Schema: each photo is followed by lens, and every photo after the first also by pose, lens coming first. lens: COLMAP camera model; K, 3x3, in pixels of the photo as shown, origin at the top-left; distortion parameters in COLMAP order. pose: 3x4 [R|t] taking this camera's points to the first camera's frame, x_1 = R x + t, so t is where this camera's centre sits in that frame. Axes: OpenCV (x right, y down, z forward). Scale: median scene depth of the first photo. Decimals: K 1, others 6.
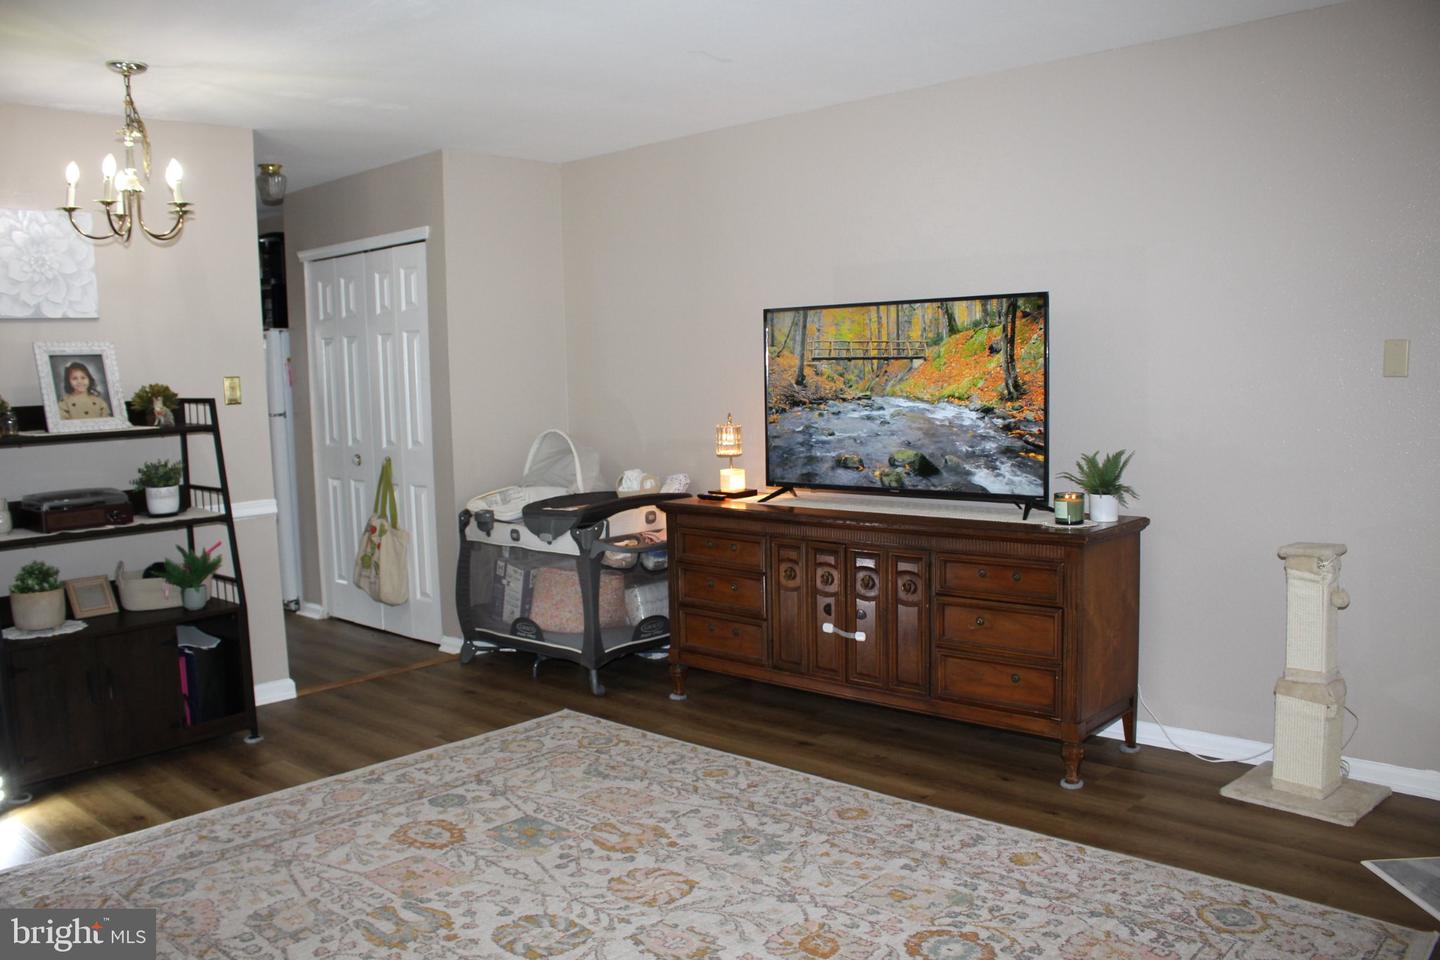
lens RADIAL K [[1195.0, 0, 694.7], [0, 1195.0, 489.5], [0, 0, 1]] dist [-0.157862, 0.129562]
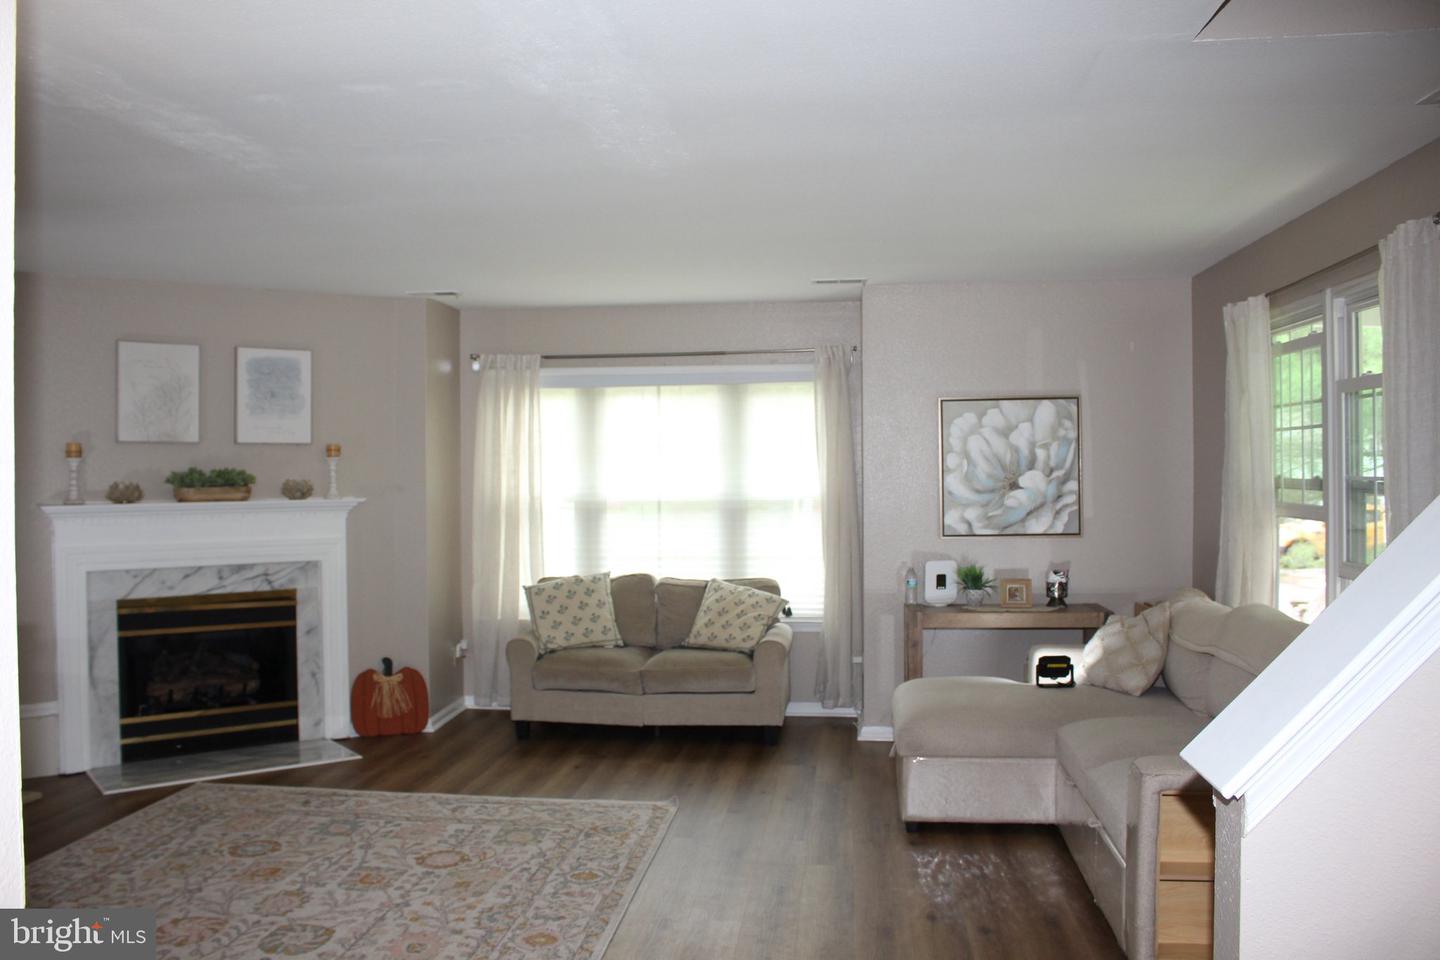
lens RADIAL K [[1195.0, 0, 694.7], [0, 1195.0, 489.5], [0, 0, 1]] dist [-0.157862, 0.129562]
pose [[-0.590732, 0.024539, 0.806495, -1.377113], [0.111773, 0.992389, 0.051675, -0.115766], [-0.799089, 0.120670, -0.588979, 1.303973]]
